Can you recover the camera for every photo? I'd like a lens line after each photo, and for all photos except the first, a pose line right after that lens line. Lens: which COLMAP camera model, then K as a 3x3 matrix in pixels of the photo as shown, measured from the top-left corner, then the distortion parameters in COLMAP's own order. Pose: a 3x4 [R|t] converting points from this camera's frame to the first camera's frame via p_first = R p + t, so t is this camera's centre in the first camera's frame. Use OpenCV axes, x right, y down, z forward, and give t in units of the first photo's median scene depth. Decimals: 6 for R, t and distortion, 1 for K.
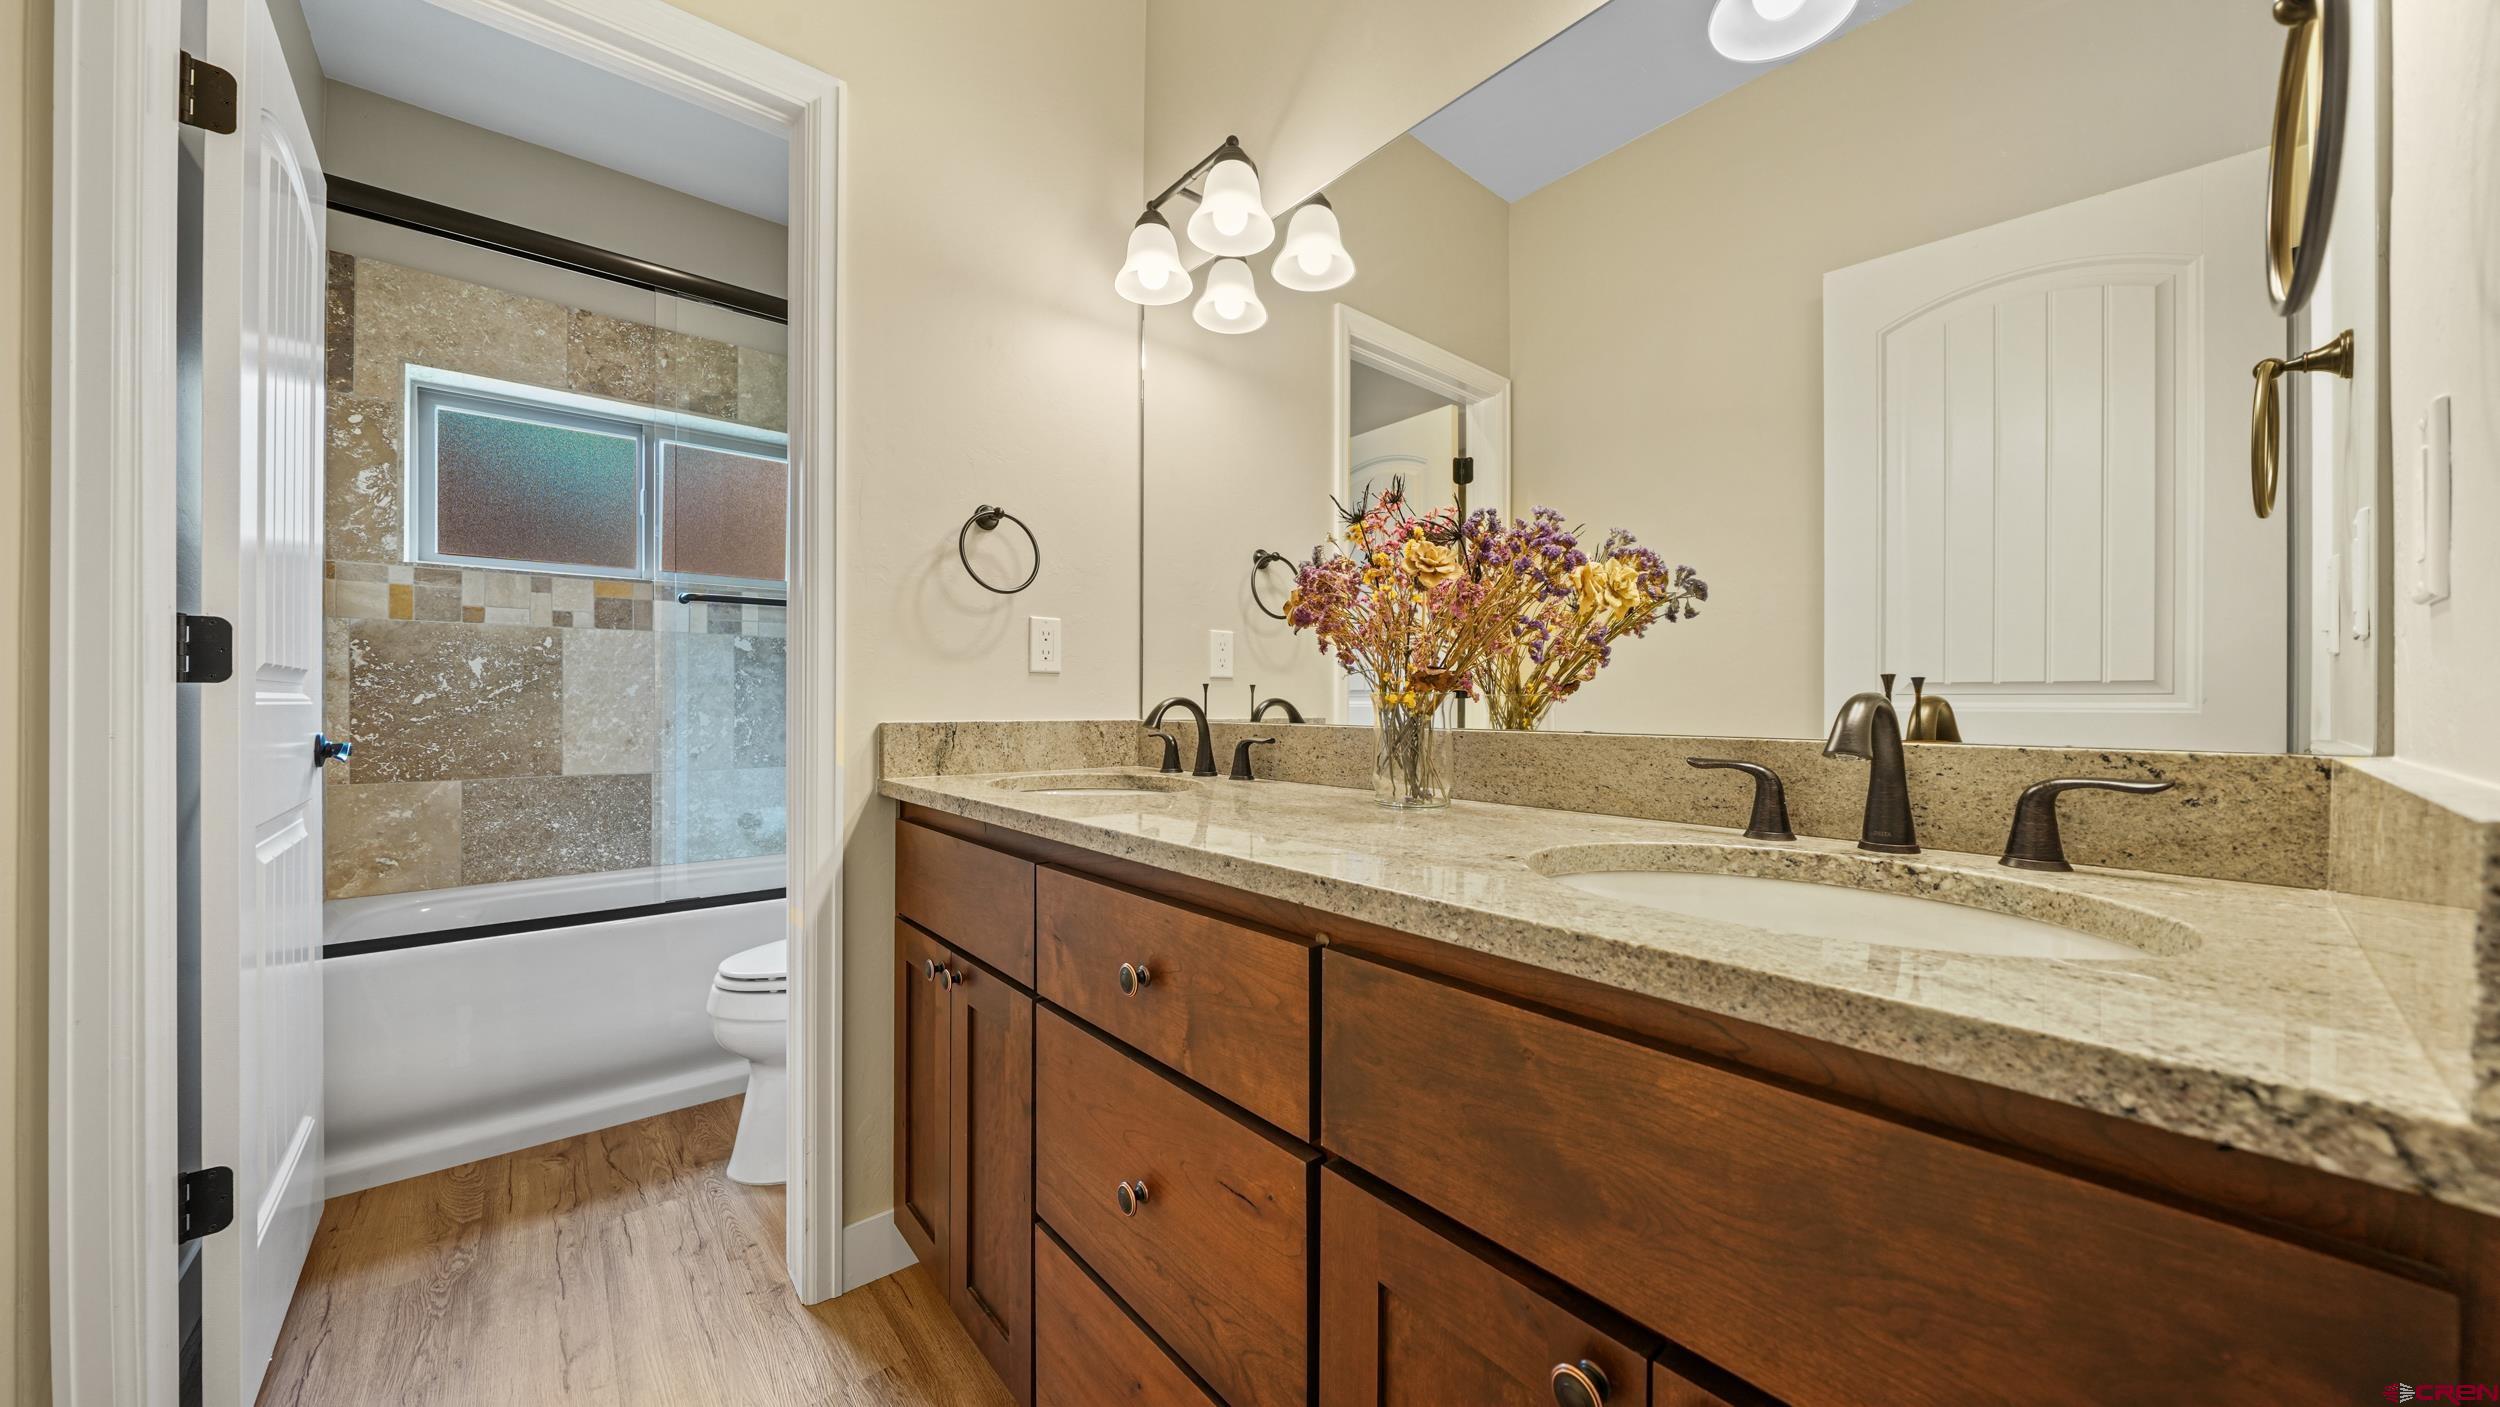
lens RADIAL K [[850.2, 0, 1238.7], [0, 850.2, 706.2], [0, 0, 1]] dist [-0.006736, 0.000714]
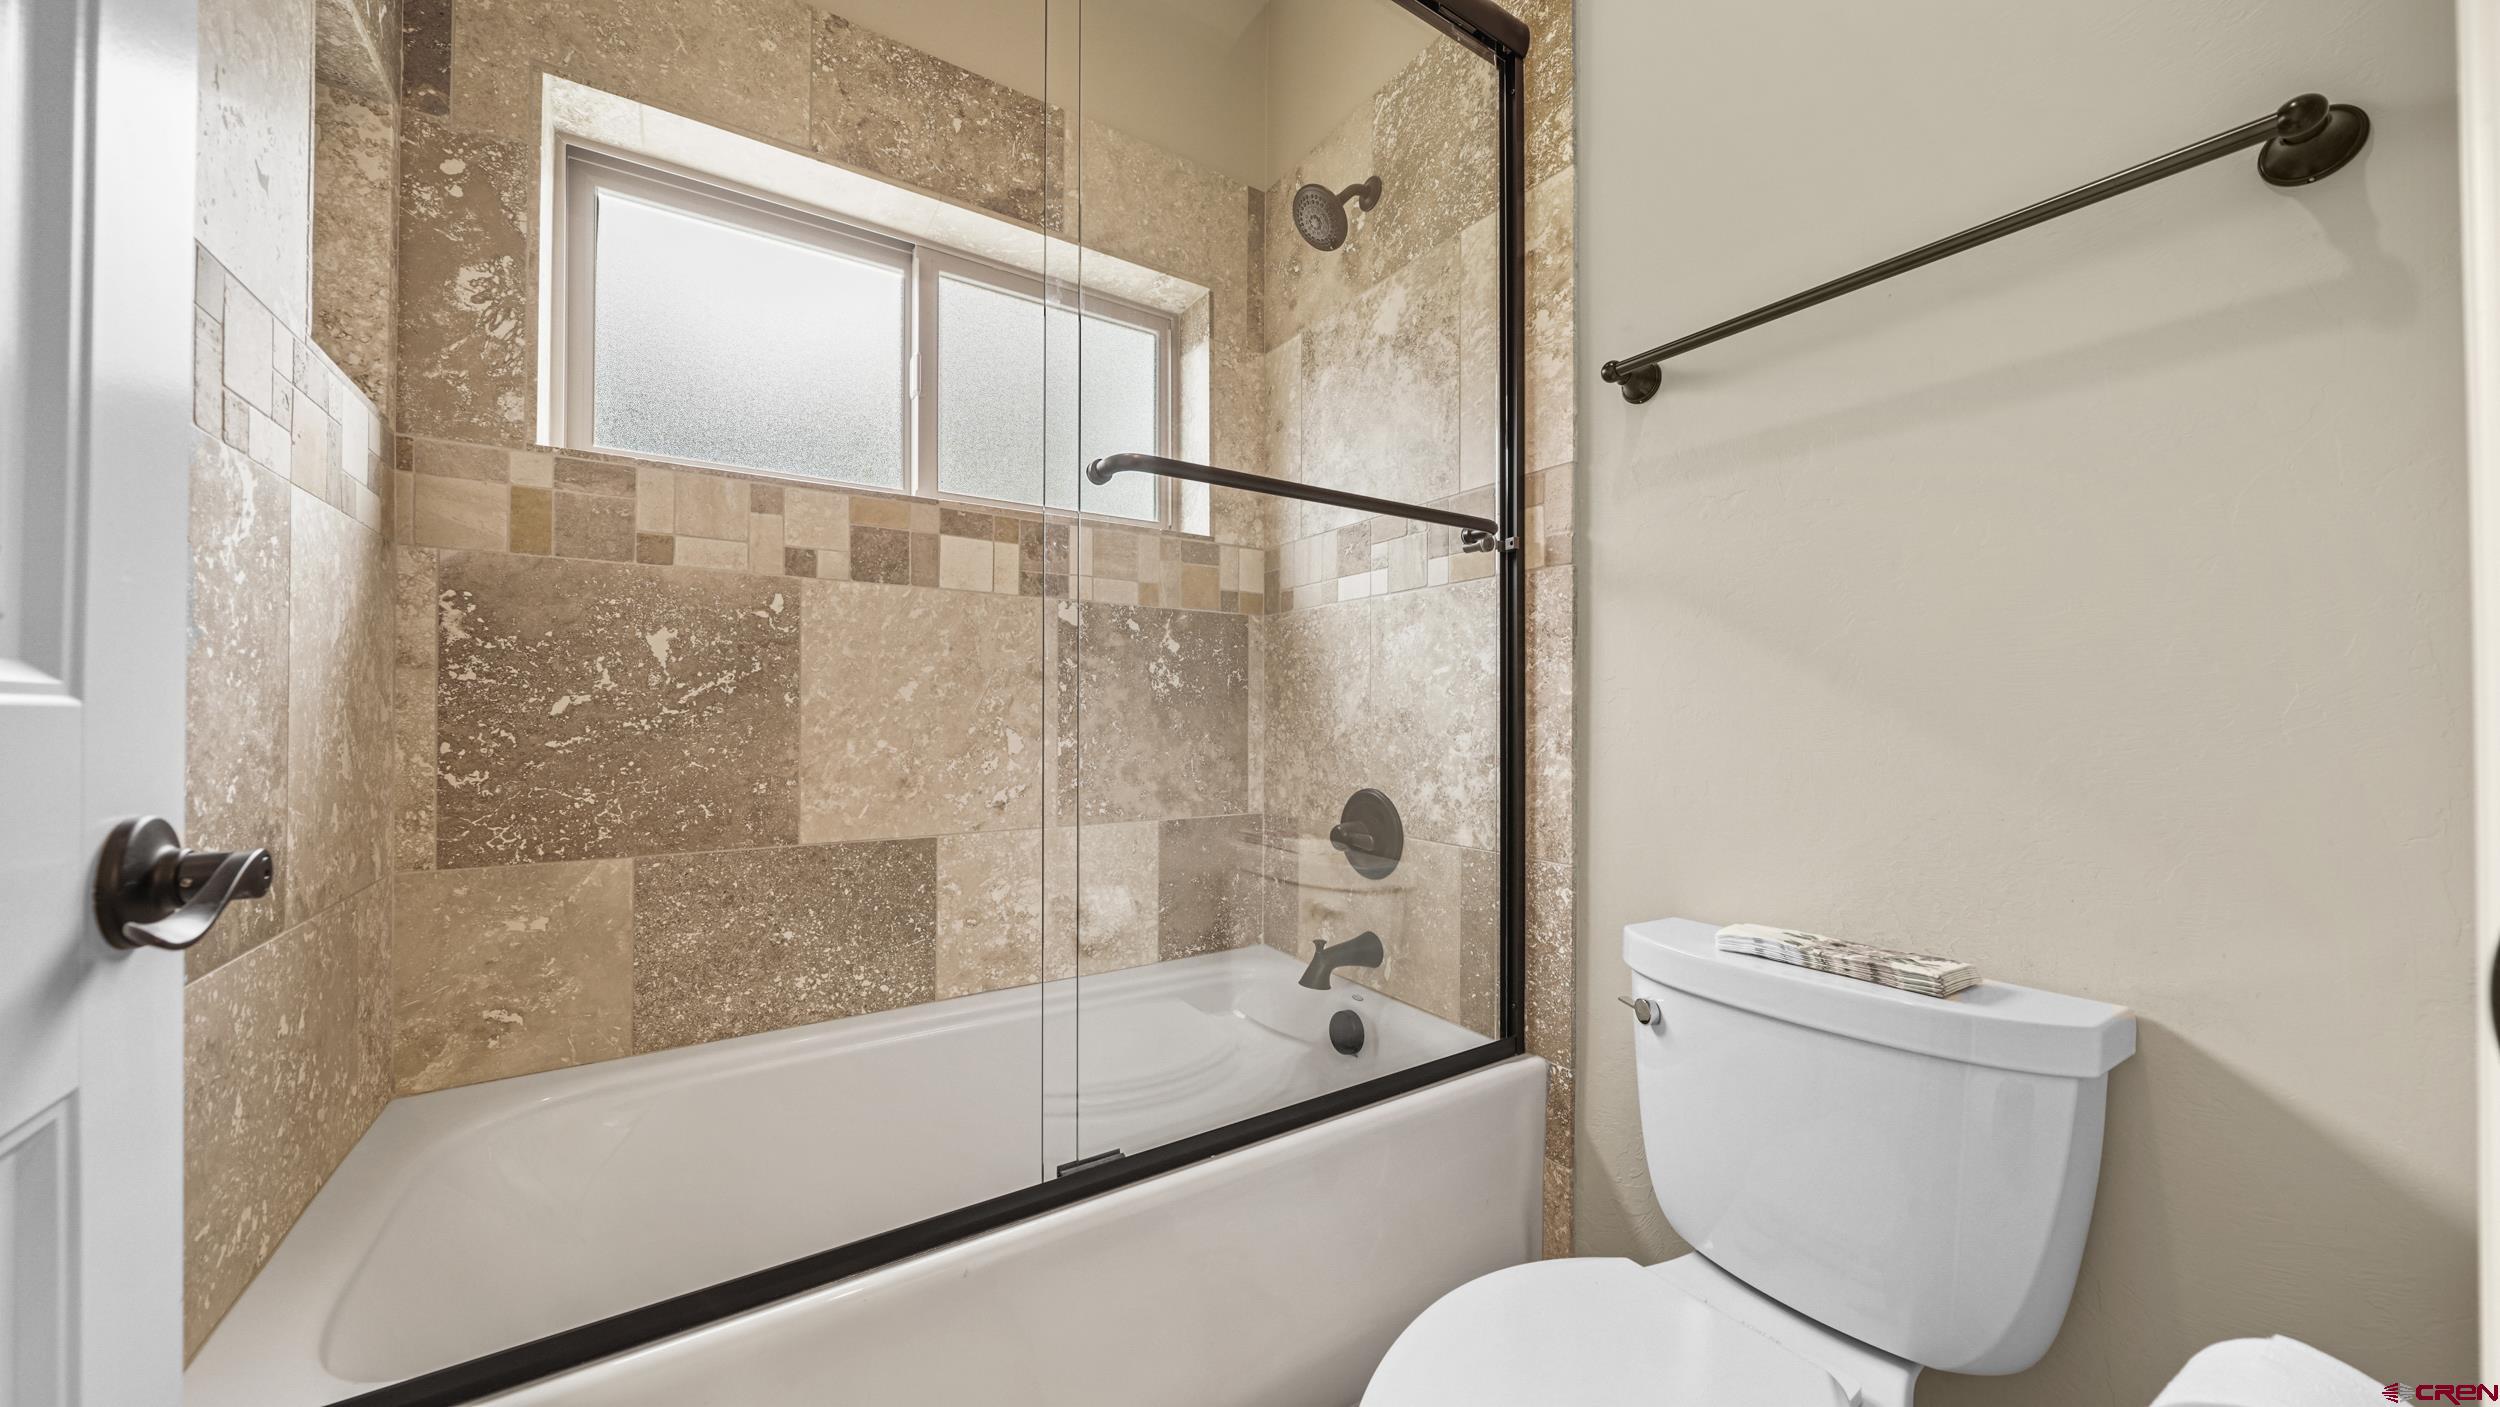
lens RADIAL K [[850.2, 0, 1241.3], [0, 850.2, 714.4], [0, 0, 1]] dist [-0.006736, 0.000714]
pose [[0.991766, 0.004065, -0.127997, -0.462294], [-0.004428, 0.999987, -0.002556, -0.003243], [0.127985, 0.003102, 0.991771, 0.509712]]
